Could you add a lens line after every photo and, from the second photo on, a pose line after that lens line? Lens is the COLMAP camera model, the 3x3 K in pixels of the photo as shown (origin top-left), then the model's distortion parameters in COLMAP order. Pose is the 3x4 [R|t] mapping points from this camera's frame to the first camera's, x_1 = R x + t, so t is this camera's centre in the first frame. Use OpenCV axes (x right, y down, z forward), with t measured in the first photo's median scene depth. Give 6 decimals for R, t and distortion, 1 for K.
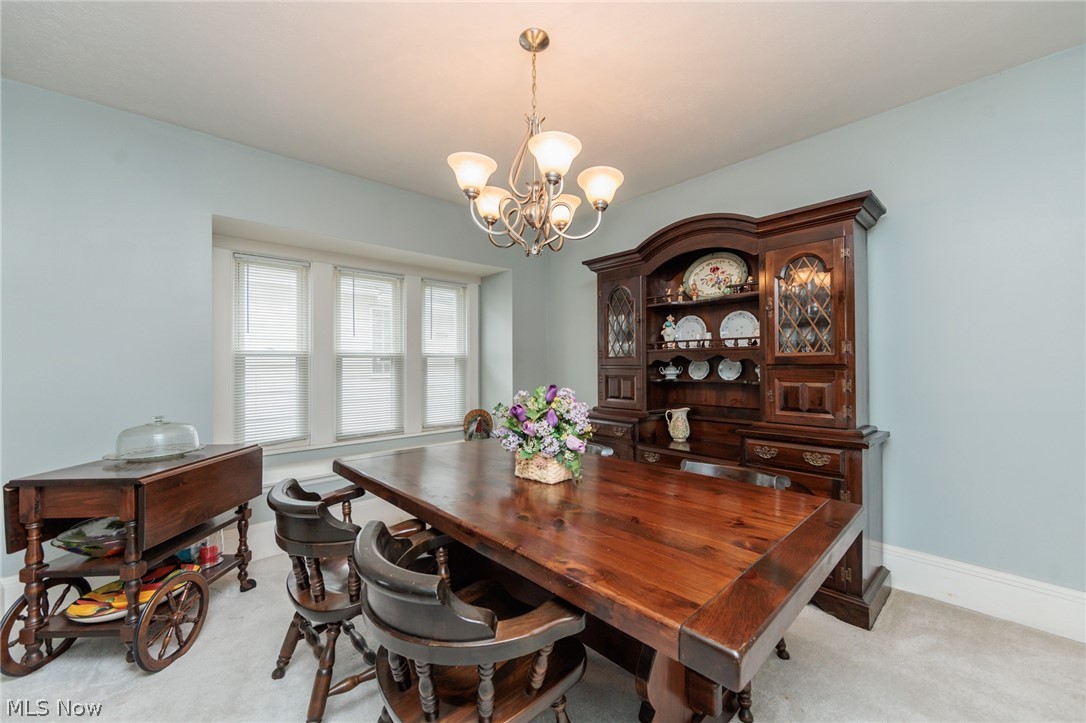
lens RADIAL K [[425.9, 0, 549.8], [0, 425.9, 364.7], [0, 0, 1]] dist [0.000014, -0.000387]
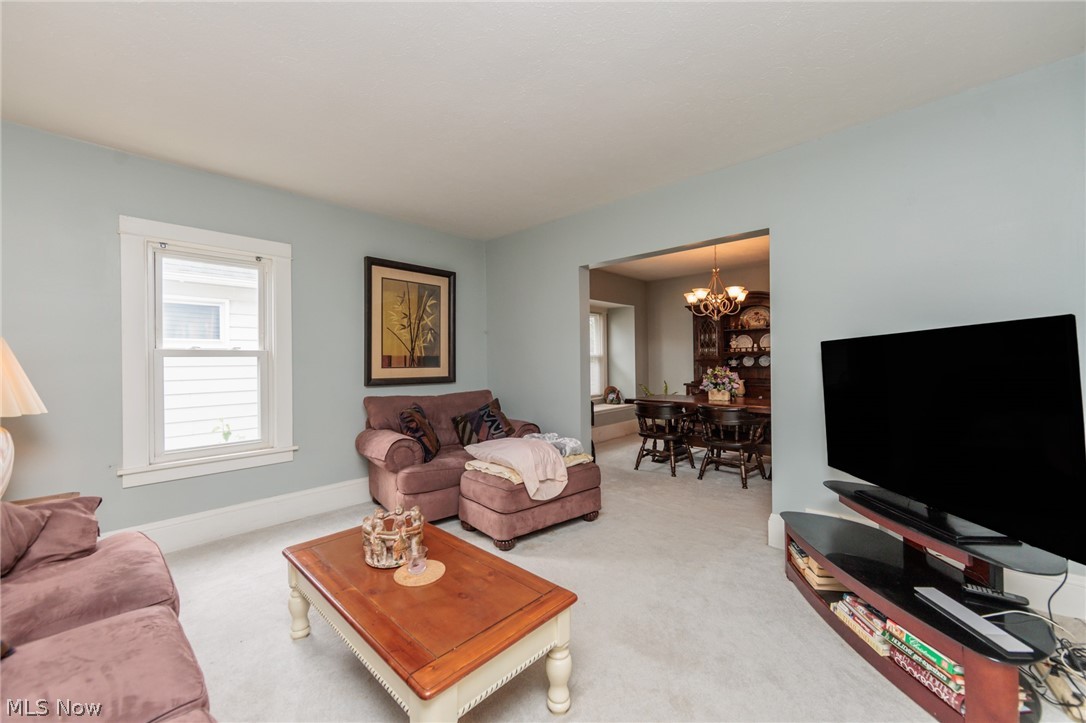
lens RADIAL K [[425.9, 0, 546.5], [0, 425.9, 360.6], [0, 0, 1]] dist [0.000014, -0.000387]
pose [[0.996358, -0.009371, 0.084751, -0.794710], [0.009480, 0.999955, -0.000875, 0.000224], [-0.084739, 0.001675, 0.996402, -0.968408]]
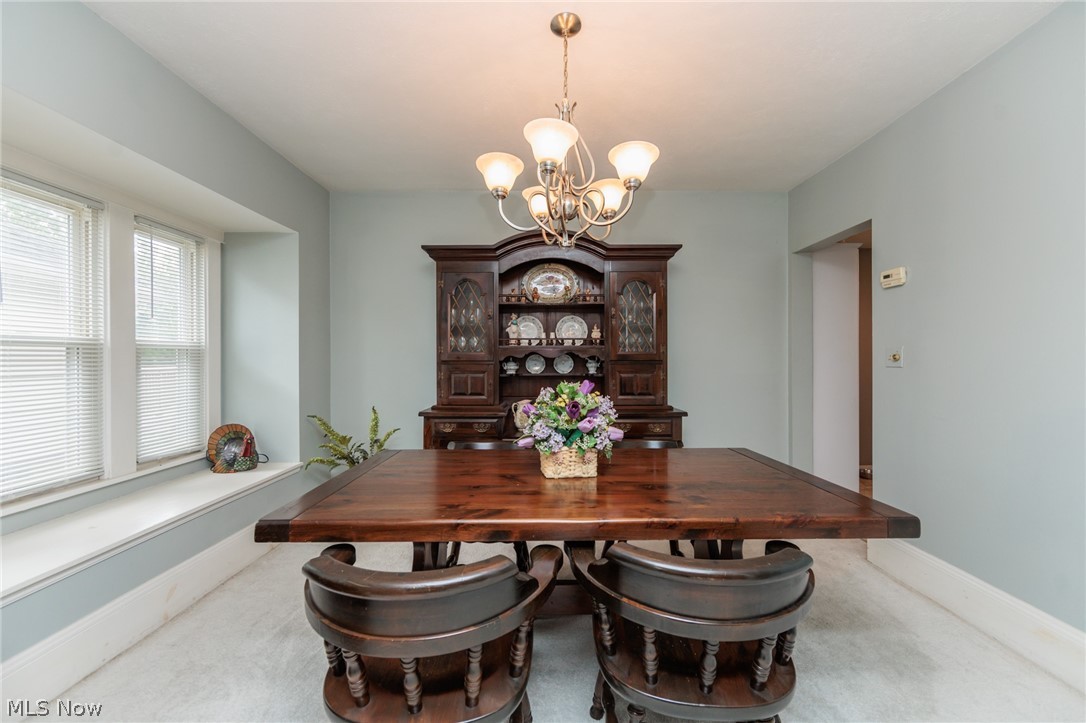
lens RADIAL K [[425.9, 0, 545.5], [0, 425.9, 360.3], [0, 0, 1]] dist [0.000014, -0.000387]
pose [[0.679258, 0.001885, 0.733897, -0.453755], [-0.003294, 0.999994, 0.000480, -0.000848], [-0.733892, -0.002743, 0.679261, 0.216483]]
